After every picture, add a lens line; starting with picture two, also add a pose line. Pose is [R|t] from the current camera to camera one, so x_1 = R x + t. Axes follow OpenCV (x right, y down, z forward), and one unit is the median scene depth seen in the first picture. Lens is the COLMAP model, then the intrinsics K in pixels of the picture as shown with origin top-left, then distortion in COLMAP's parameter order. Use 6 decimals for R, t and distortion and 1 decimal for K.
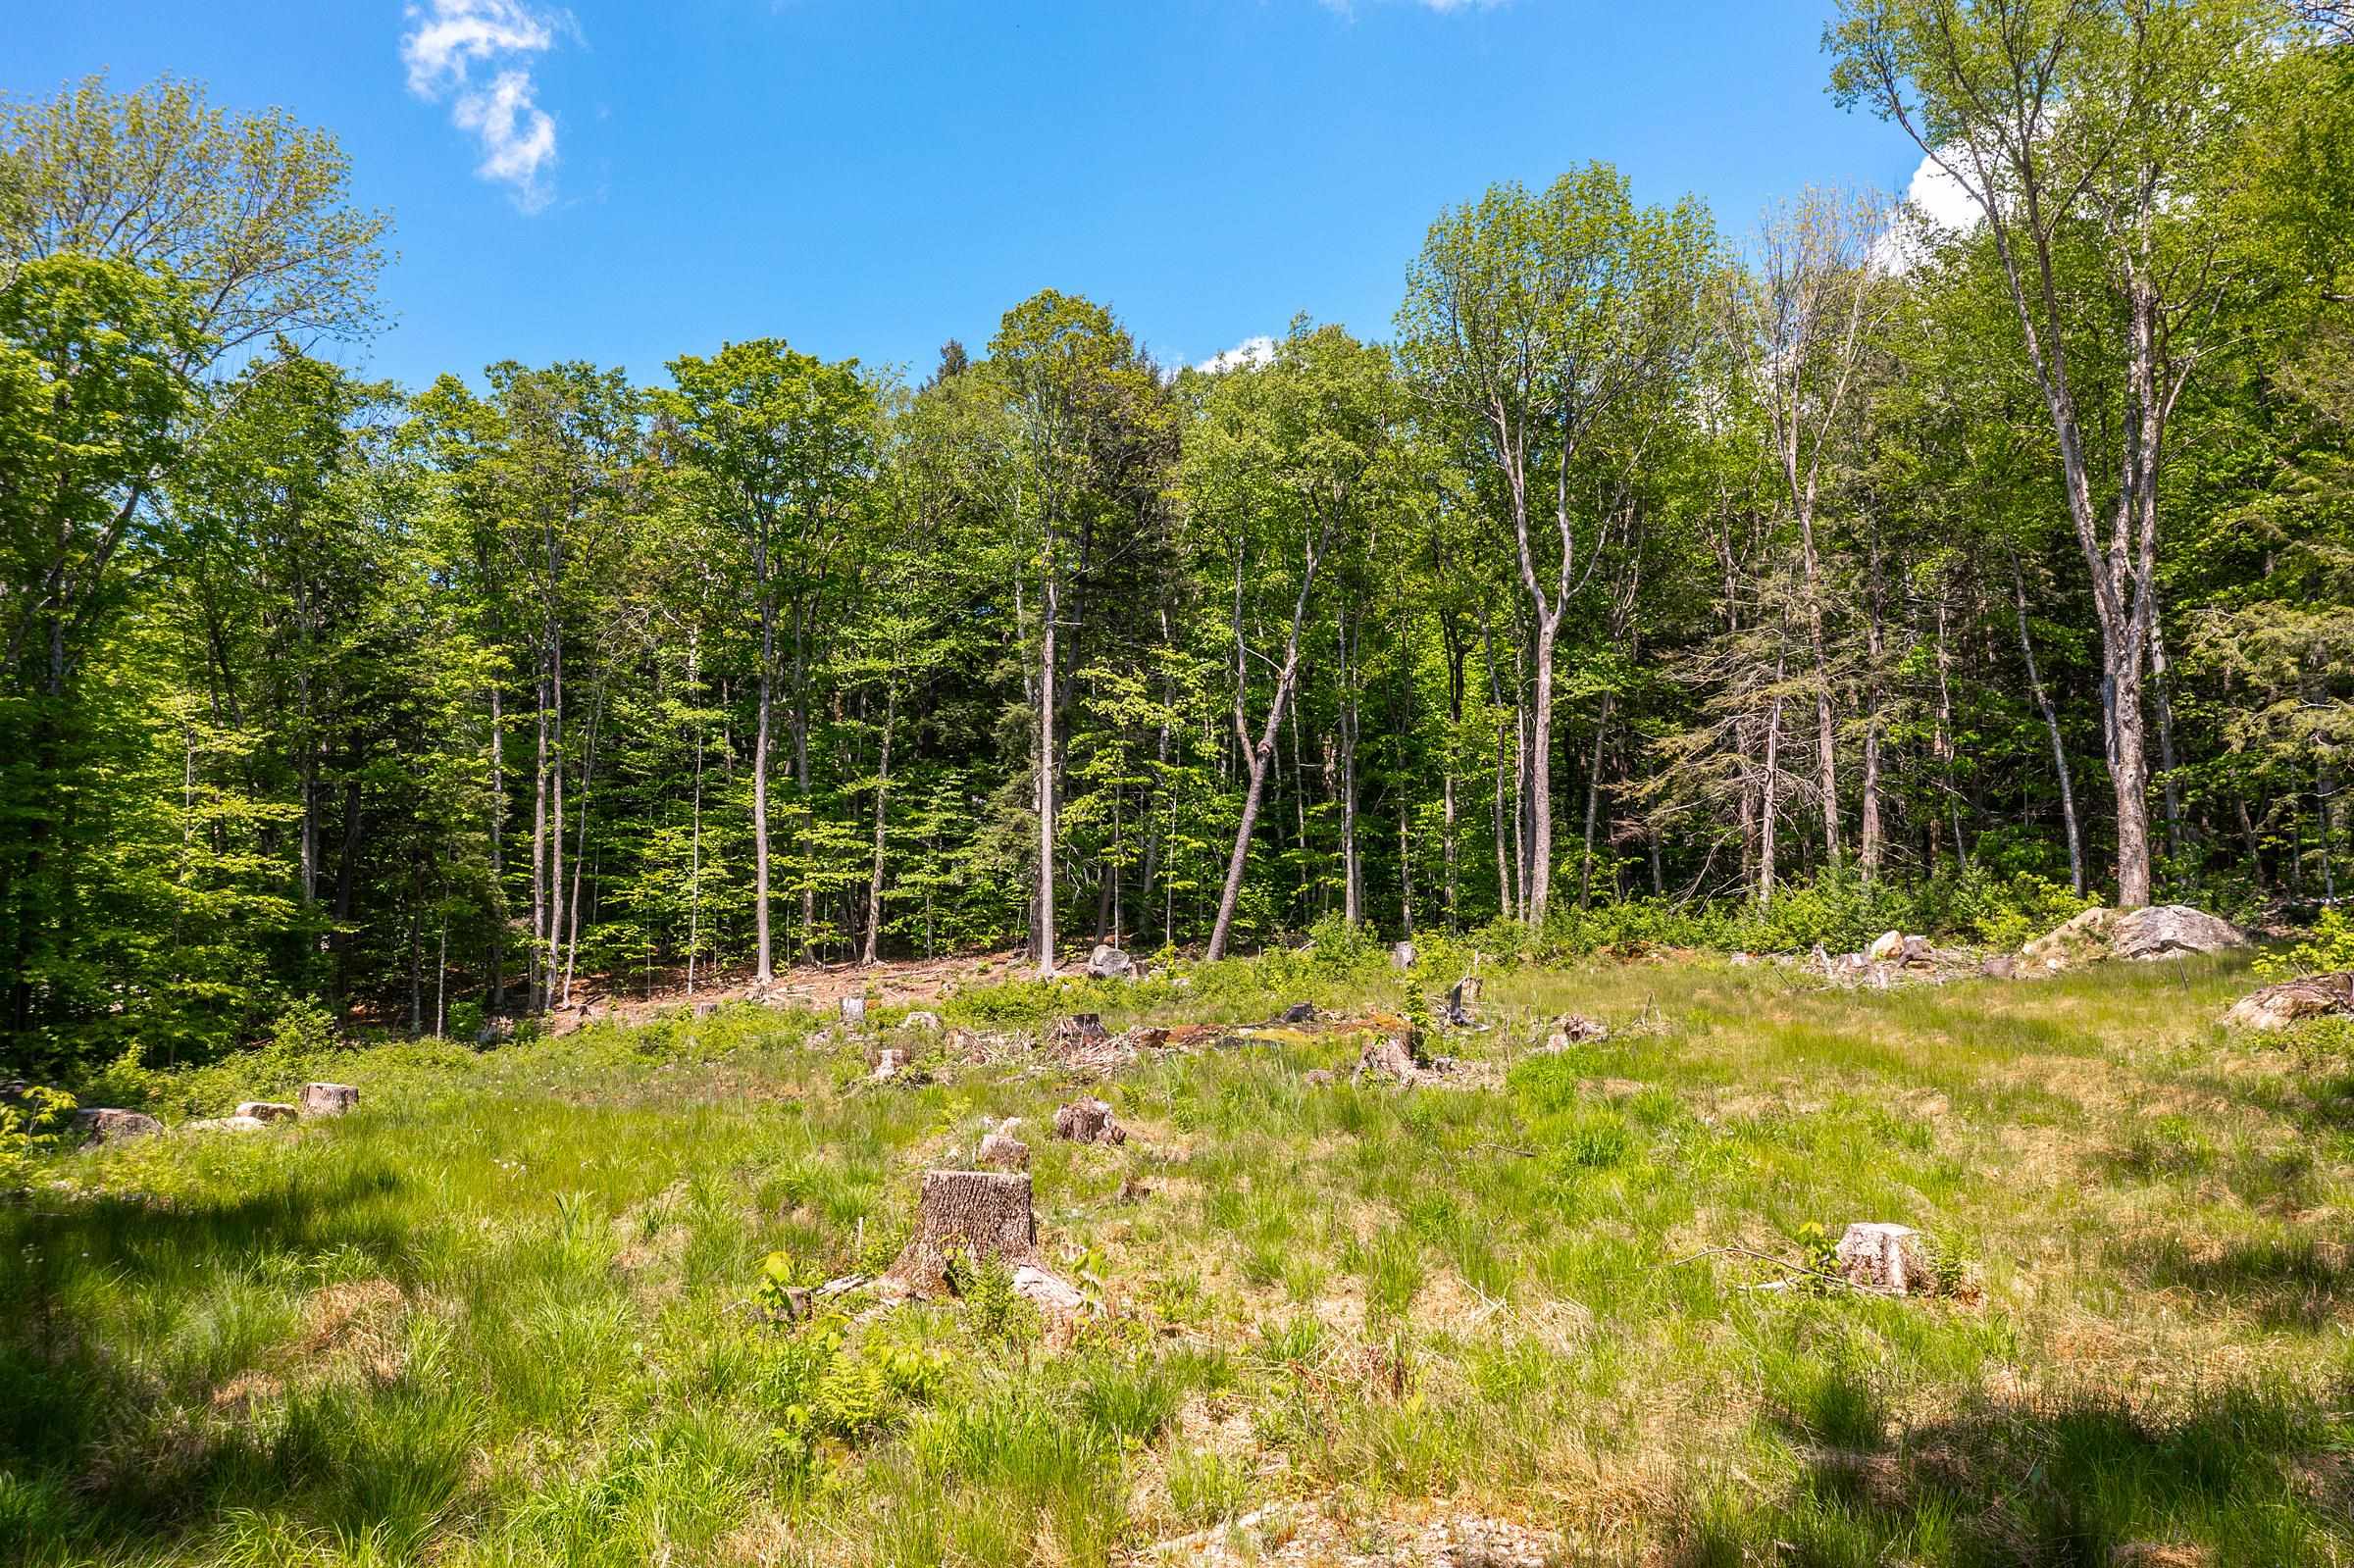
lens RADIAL K [[1830.8, 0, 1184.8], [0, 1830.8, 793.2], [0, 0, 1]] dist [-0.017019, 0.007173]
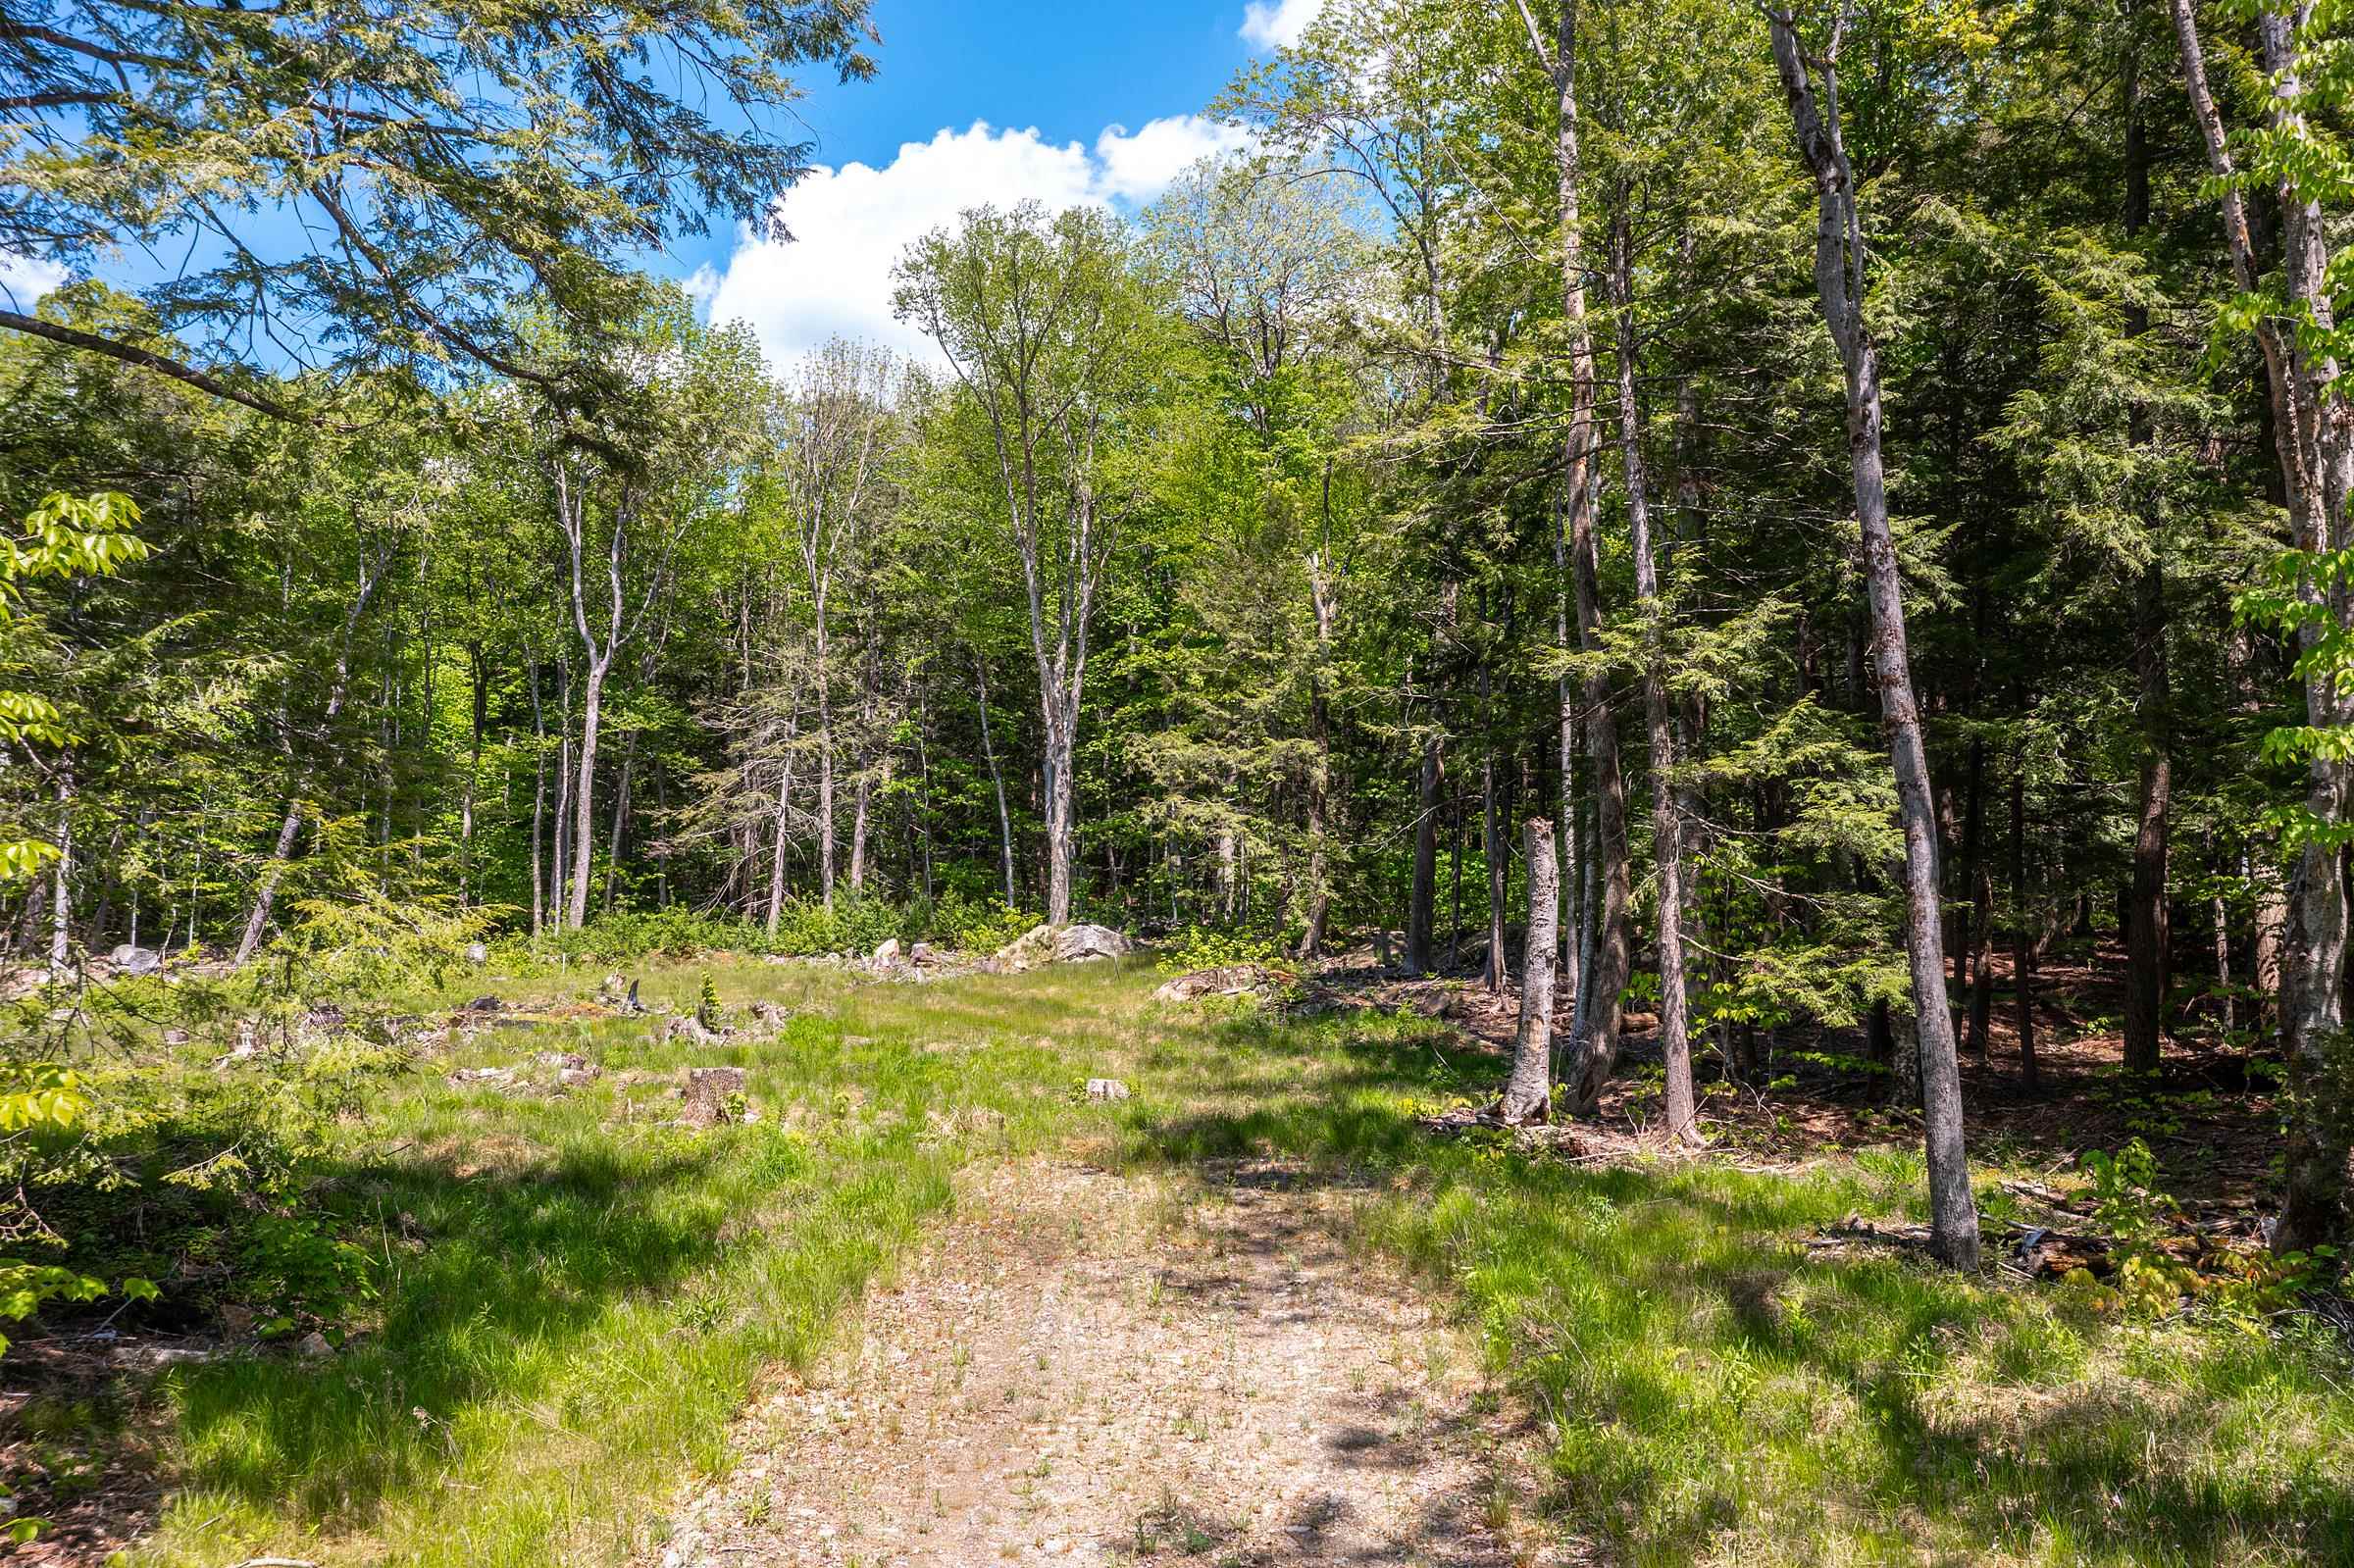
lens RADIAL K [[1830.8, 0, 1175.6], [0, 1830.8, 777.3], [0, 0, 1]] dist [-0.017019, 0.007173]
pose [[0.823179, 0.057730, 0.564840, -0.161554], [-0.052727, 0.998291, -0.025189, -0.015400], [-0.565329, -0.009047, 0.824816, -0.168663]]
